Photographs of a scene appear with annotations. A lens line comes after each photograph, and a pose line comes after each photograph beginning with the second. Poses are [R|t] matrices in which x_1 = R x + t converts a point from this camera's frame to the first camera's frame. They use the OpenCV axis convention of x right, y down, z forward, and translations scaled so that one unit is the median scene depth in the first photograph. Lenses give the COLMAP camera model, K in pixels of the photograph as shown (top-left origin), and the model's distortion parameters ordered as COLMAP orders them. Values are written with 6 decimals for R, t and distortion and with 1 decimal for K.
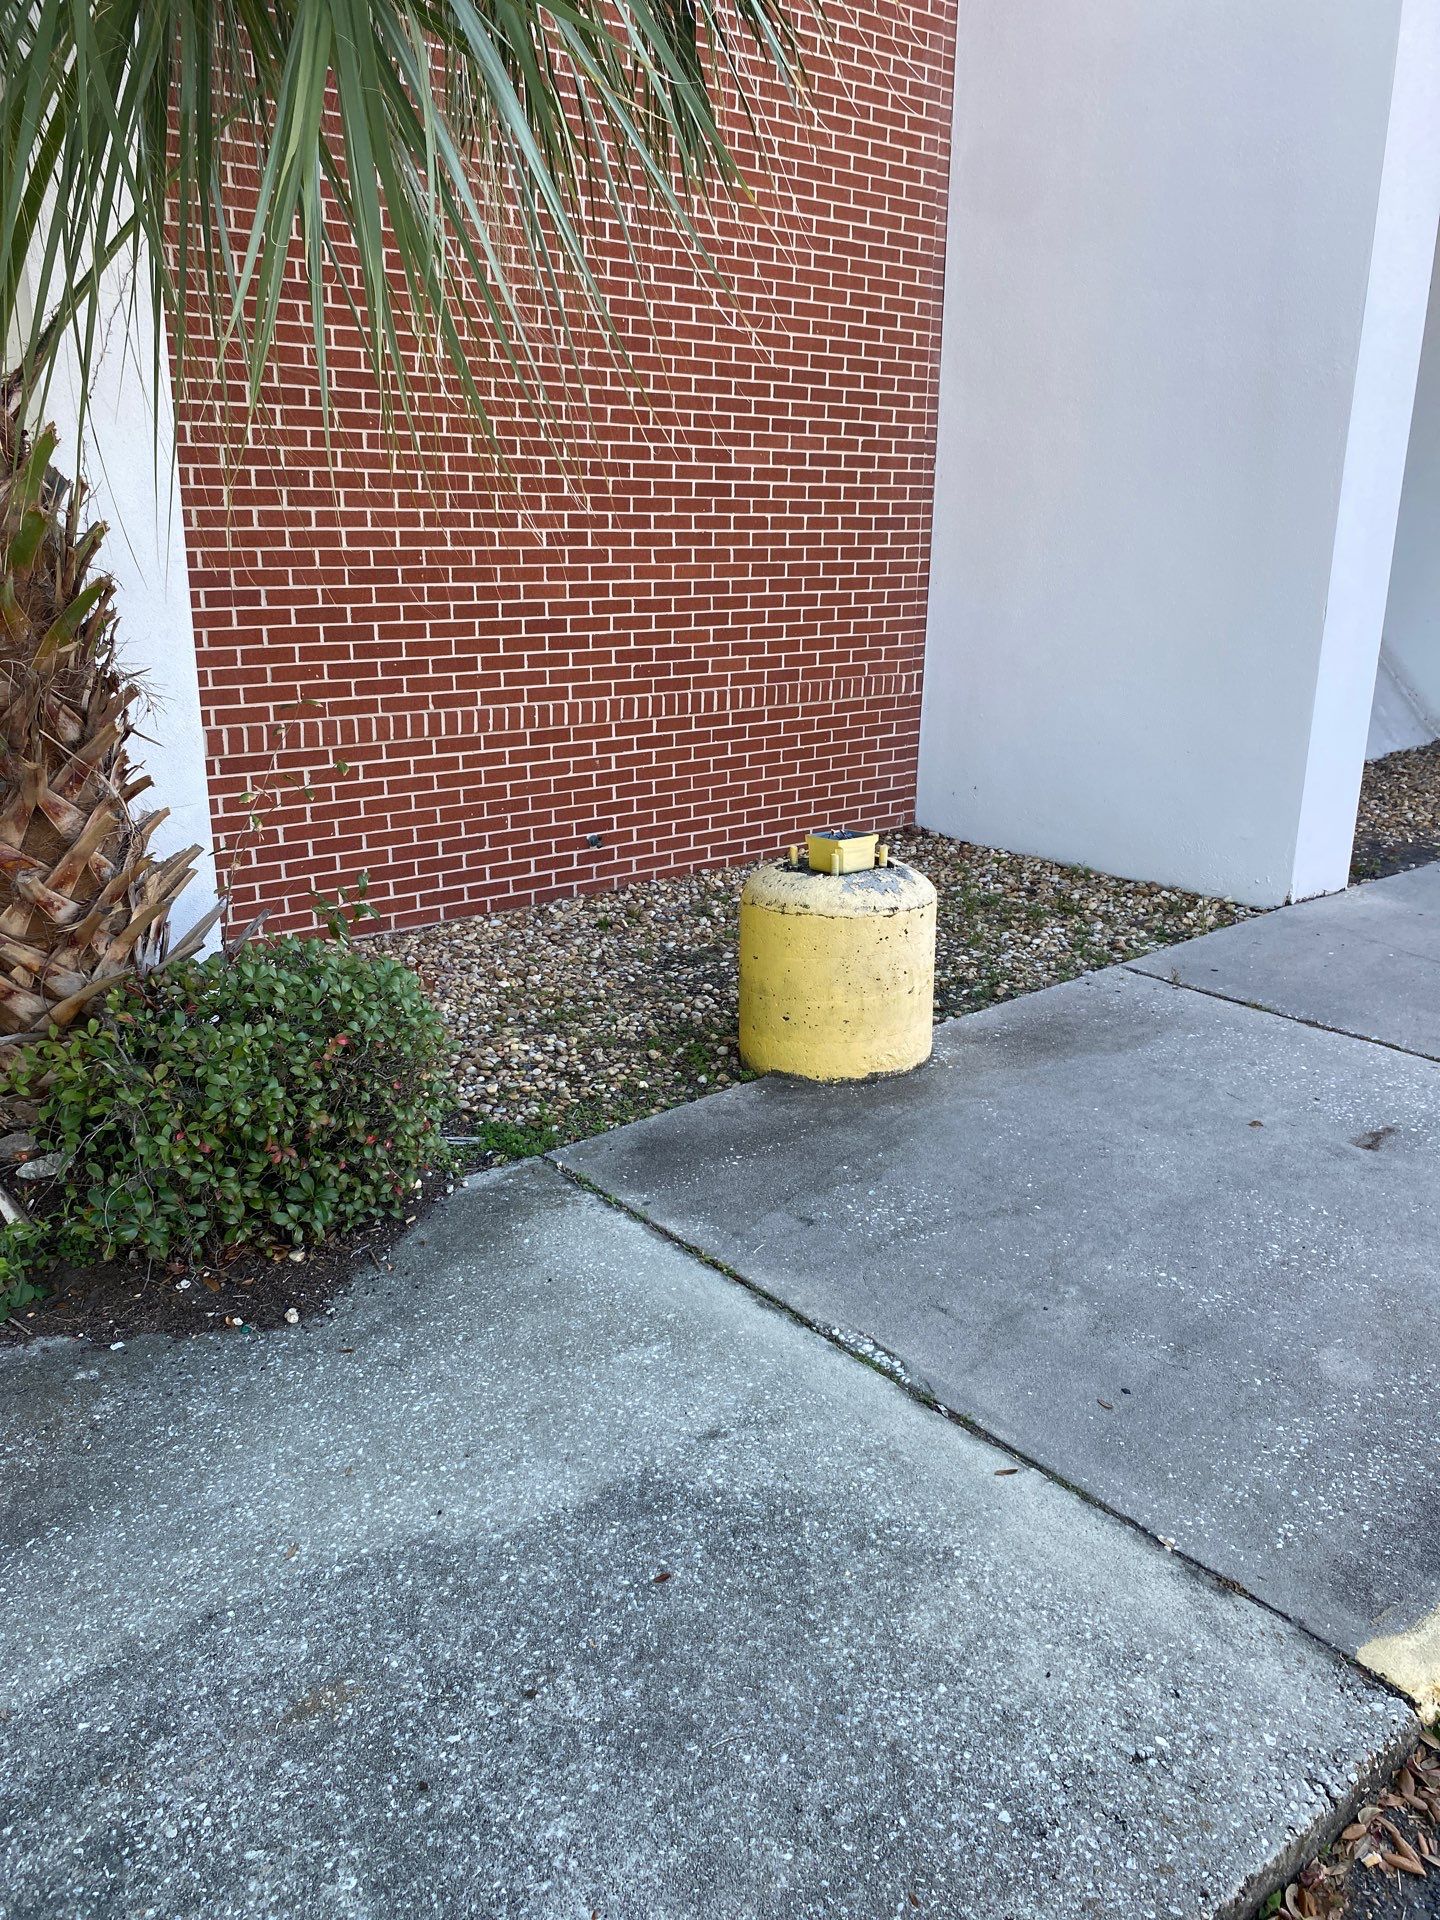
lens RADIAL K [[1454.1, 0, 720.0], [0, 1454.1, 983.7], [0, 0, 1]] dist [0.193619, -0.477463]
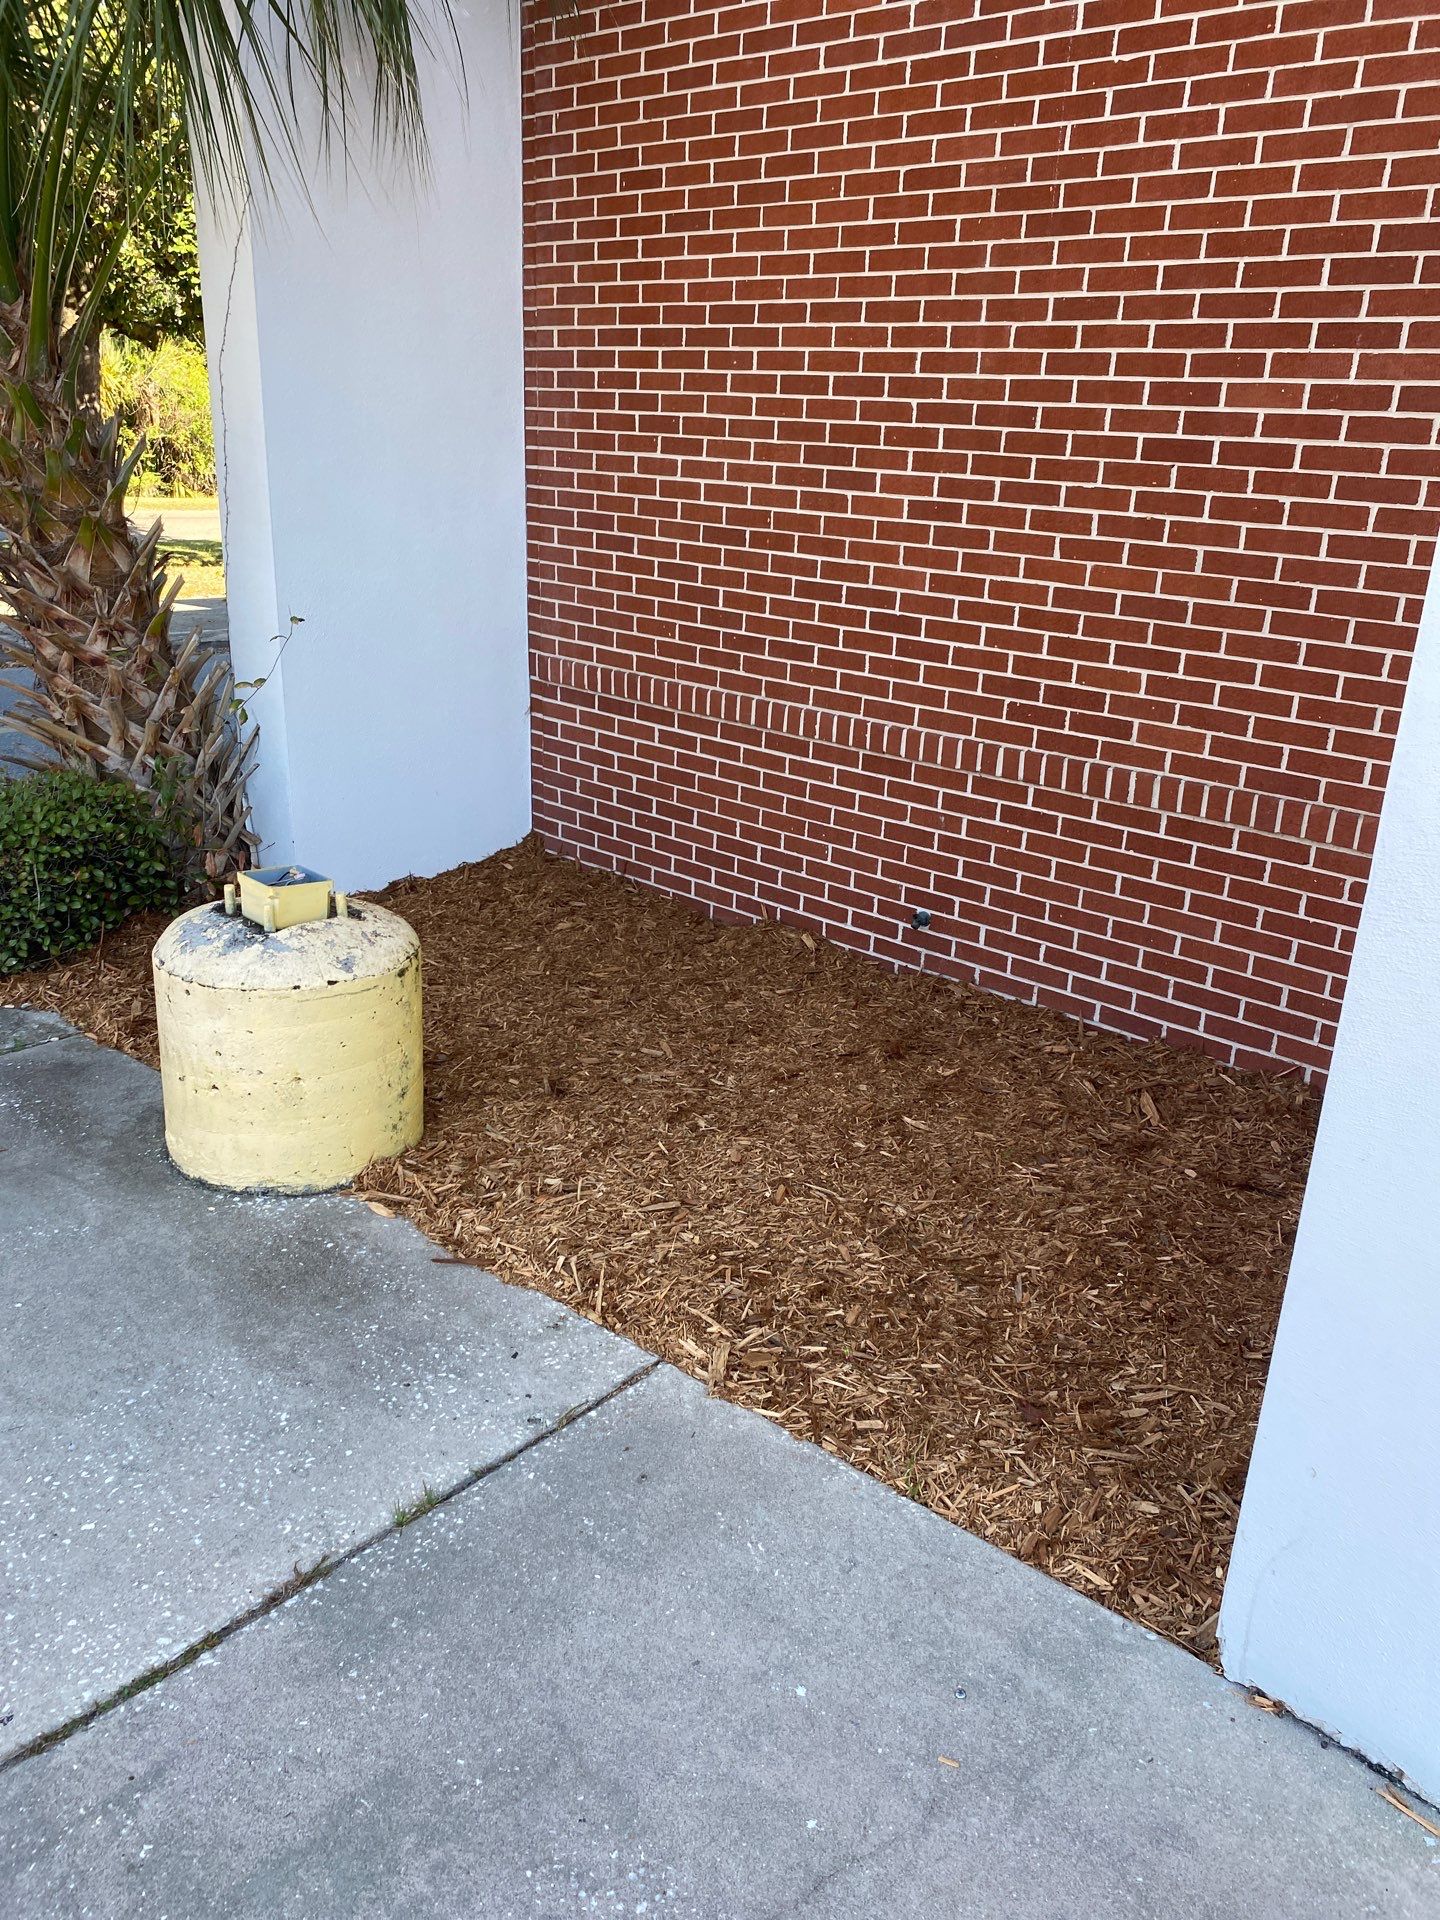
lens RADIAL K [[1454.1, 0, 720.0], [0, 1454.1, 983.7], [0, 0, 1]] dist [0.193619, -0.477463]
pose [[0.154017, 0.345182, -0.925812, 0.627290], [-0.345175, 0.896754, 0.276925, -0.250481], [0.925815, 0.276915, 0.257264, 0.755523]]
